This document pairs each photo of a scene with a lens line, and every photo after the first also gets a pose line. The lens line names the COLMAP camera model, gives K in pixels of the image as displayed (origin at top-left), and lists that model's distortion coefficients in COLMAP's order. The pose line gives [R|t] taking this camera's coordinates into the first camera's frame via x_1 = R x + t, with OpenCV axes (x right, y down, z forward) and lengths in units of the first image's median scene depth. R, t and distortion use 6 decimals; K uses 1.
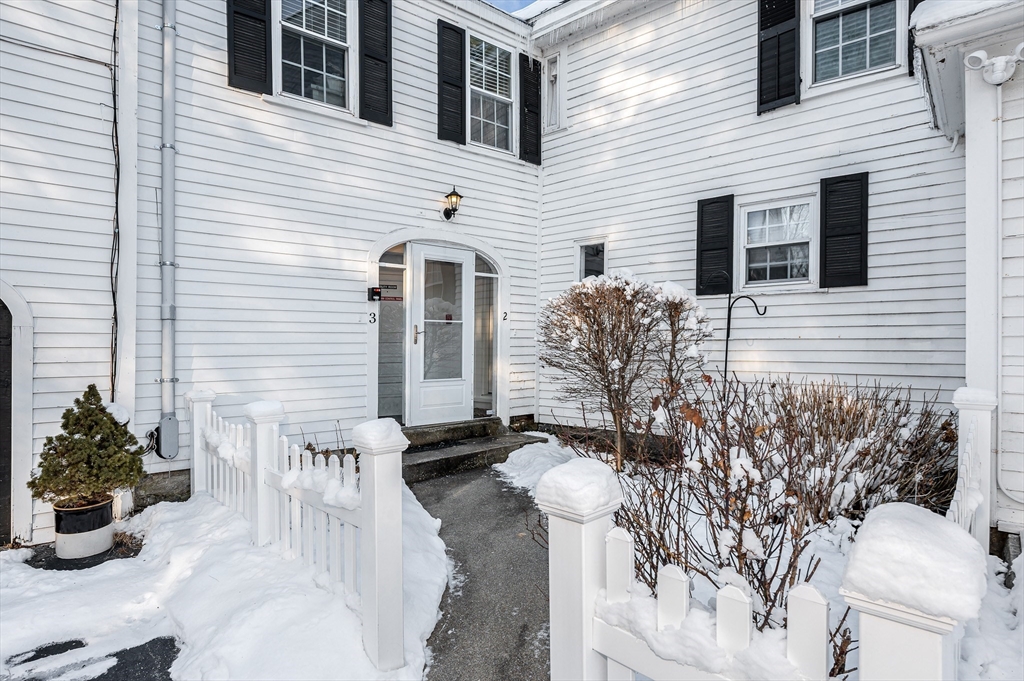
lens RADIAL K [[667.0, 0, 512.0], [0, 667.0, 340.5], [0, 0, 1]] dist [-0.005213, -0.000305]
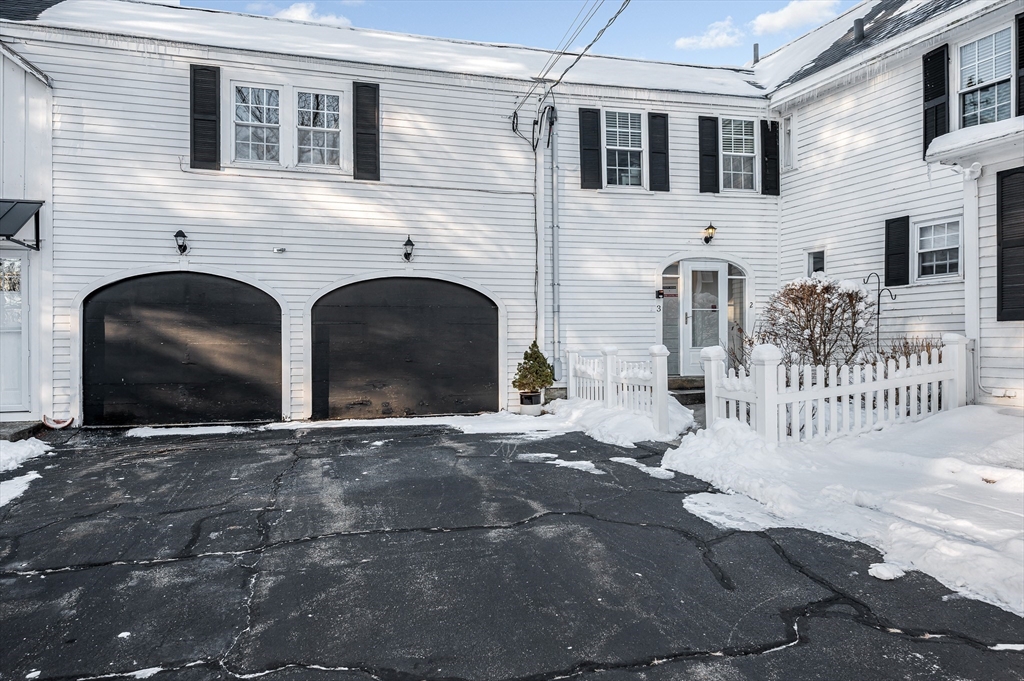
lens RADIAL K [[693.2, 0, 512.0], [0, 693.2, 340.5], [0, 0, 1]] dist [0.000400, 0.000545]
pose [[0.911738, -0.008882, -0.410677, 0.157168], [0.013005, 0.999889, 0.007247, 0.027018], [0.410567, -0.011948, 0.911752, -0.687378]]
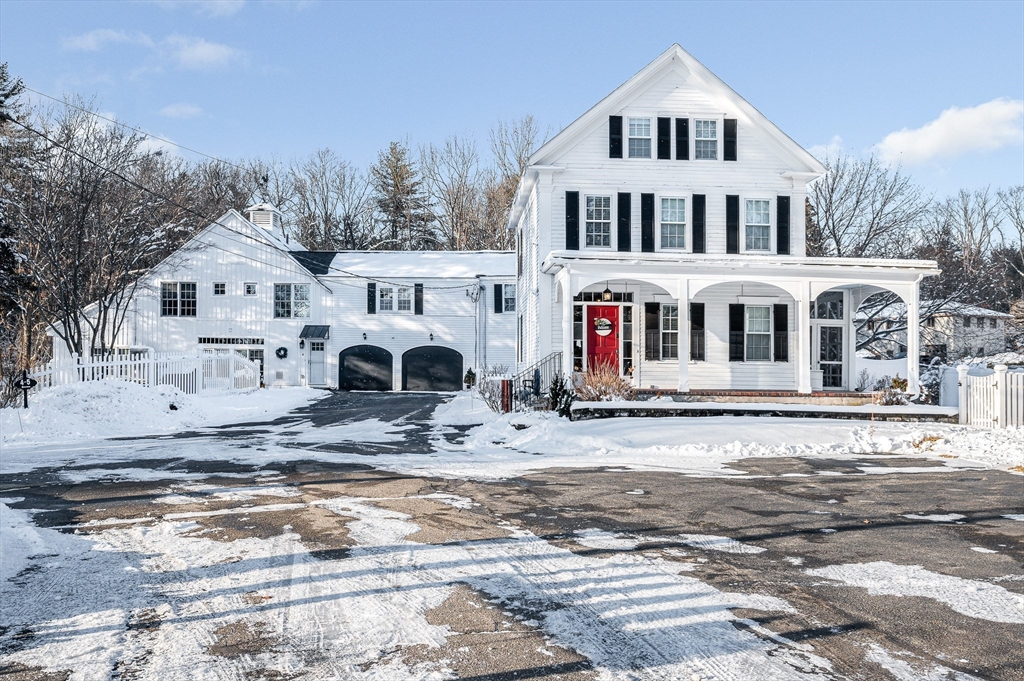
lens RADIAL K [[894.5, 0, 512.0], [0, 894.5, 340.5], [0, 0, 1]] dist [-0.002388, -0.000670]
pose [[0.758938, -0.023011, -0.650756, 3.325597], [0.009816, 0.999666, -0.023901, 0.012073], [0.651089, 0.011751, 0.758911, -3.339108]]
